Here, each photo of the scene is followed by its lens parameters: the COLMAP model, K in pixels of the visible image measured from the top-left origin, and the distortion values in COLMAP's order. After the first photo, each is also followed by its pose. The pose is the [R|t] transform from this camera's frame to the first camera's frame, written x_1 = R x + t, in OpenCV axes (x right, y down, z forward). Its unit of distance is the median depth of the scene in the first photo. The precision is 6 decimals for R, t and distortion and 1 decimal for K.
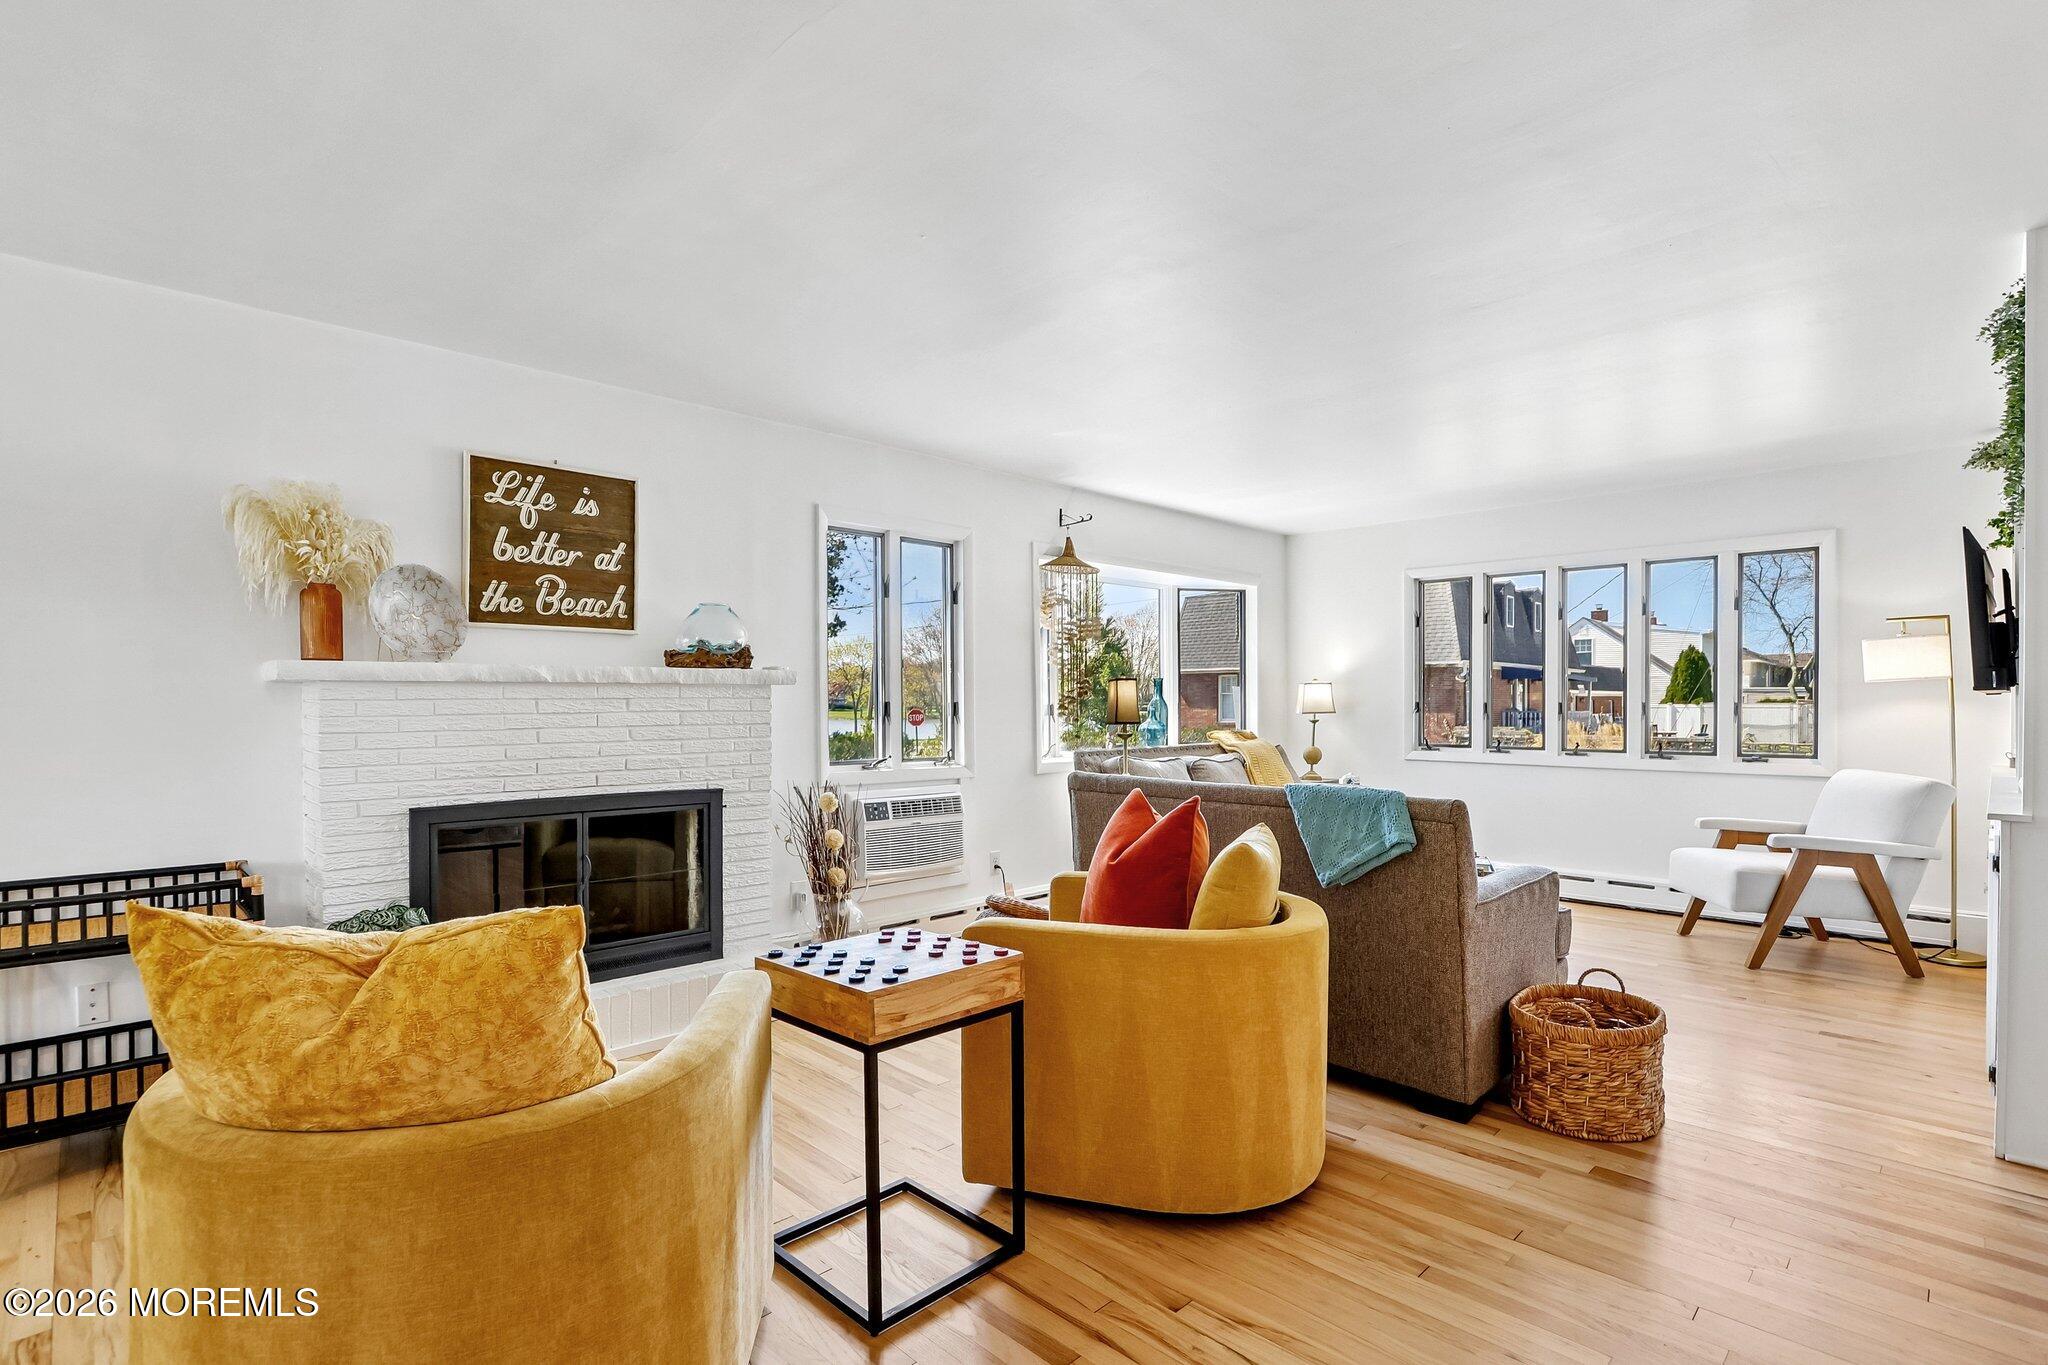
lens RADIAL K [[963.2, 0, 1027.1], [0, 963.2, 700.1], [0, 0, 1]] dist [-0.018801, 0.004735]
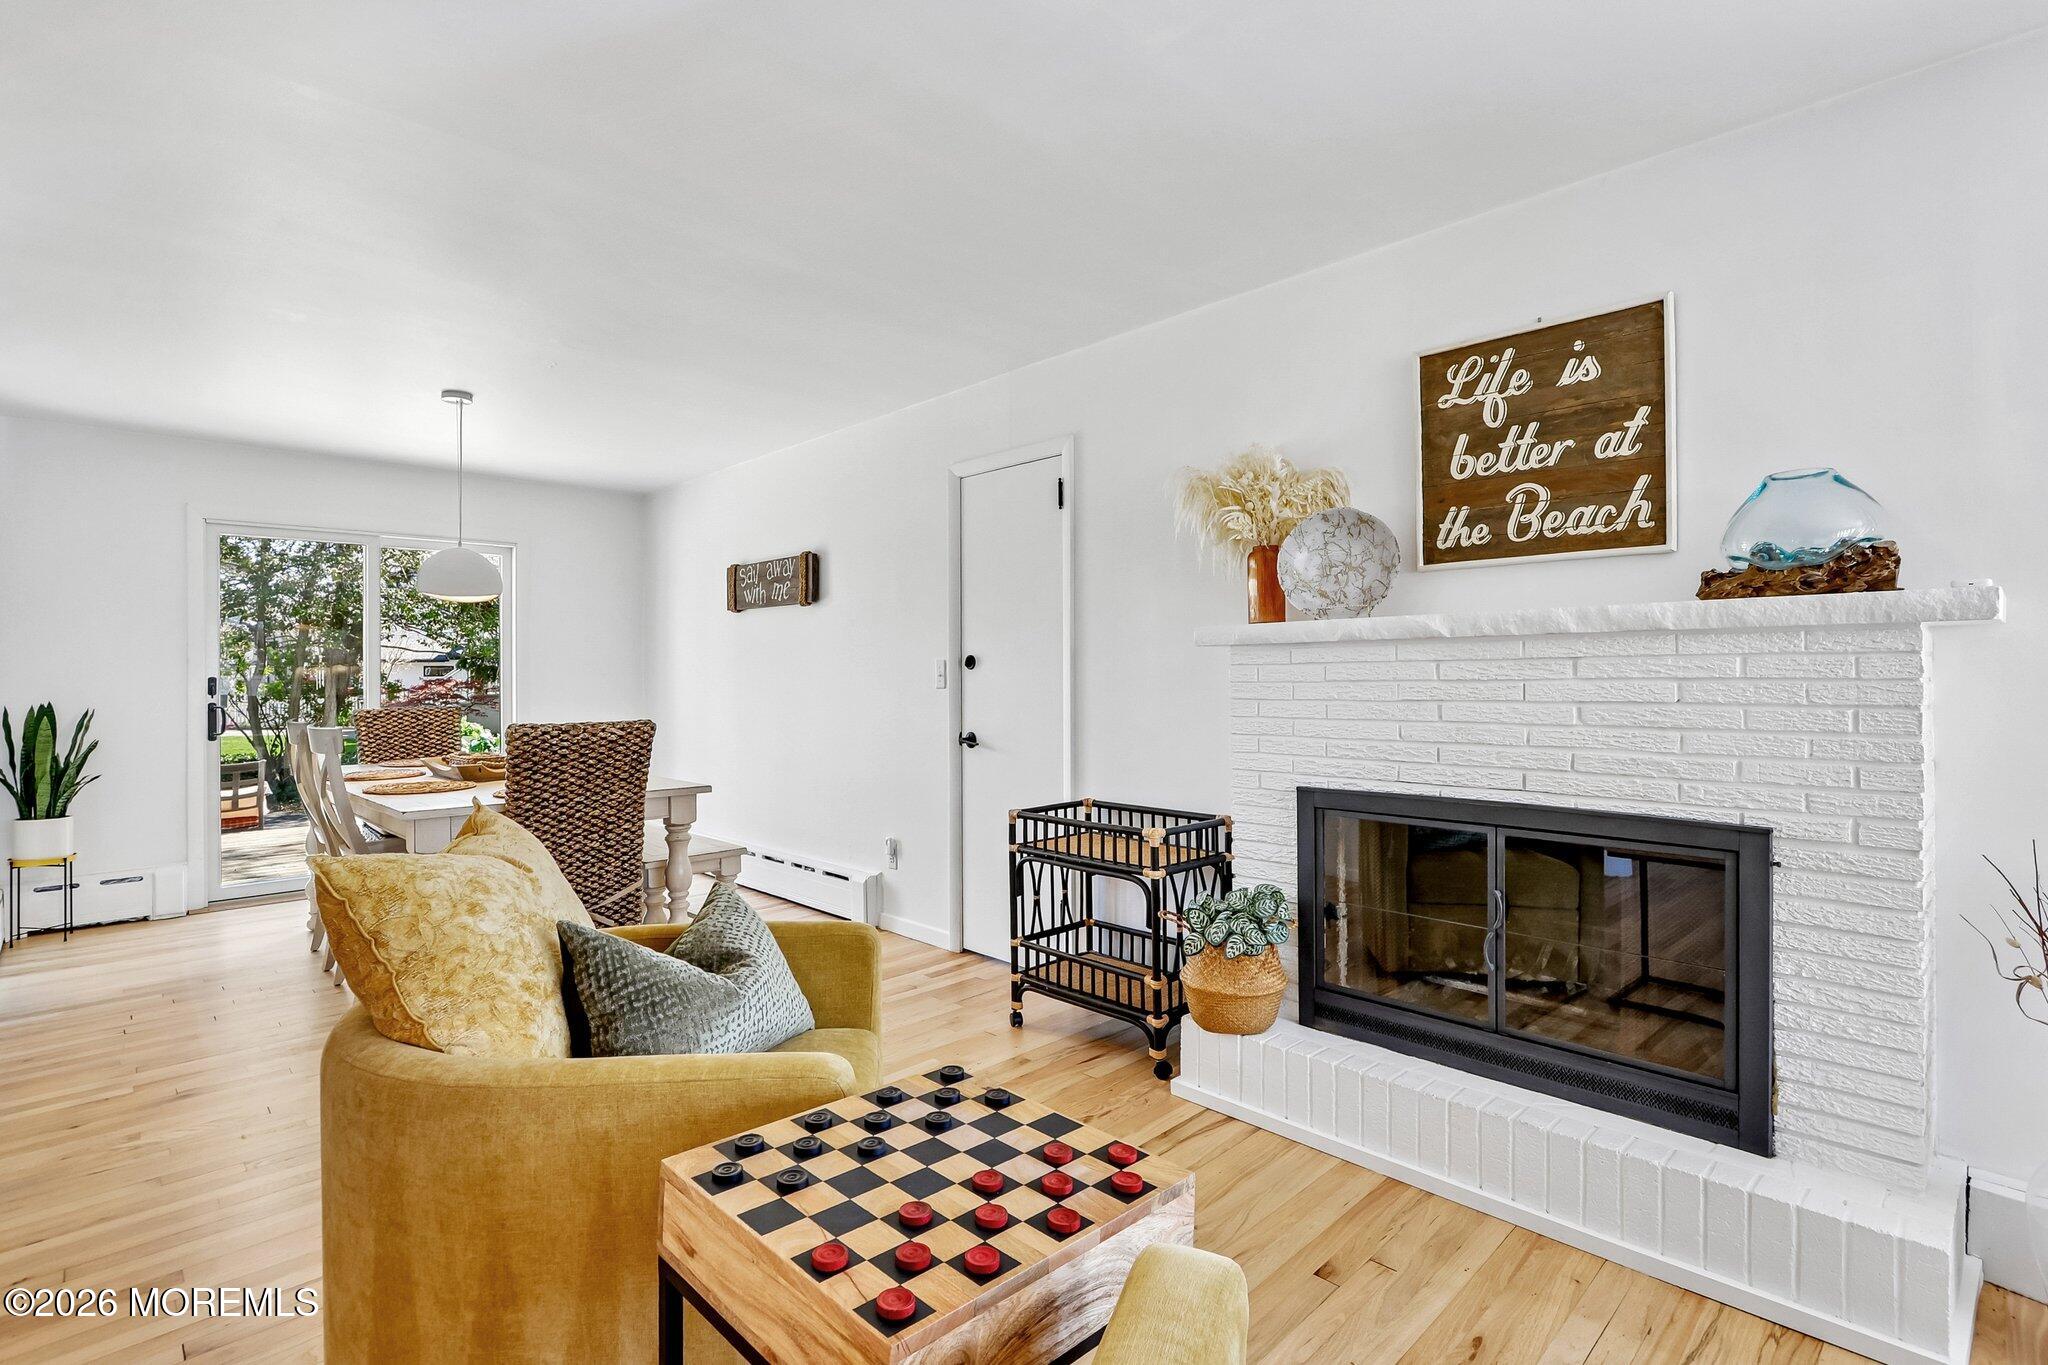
lens RADIAL K [[963.2, 0, 1025.7], [0, 963.2, 661.3], [0, 0, 1]] dist [-0.018801, 0.004735]
pose [[-0.006175, -0.011857, -0.999911, 0.208425], [0.009367, 0.999885, -0.011914, 0.004688], [0.999937, -0.009440, -0.006063, 0.638886]]
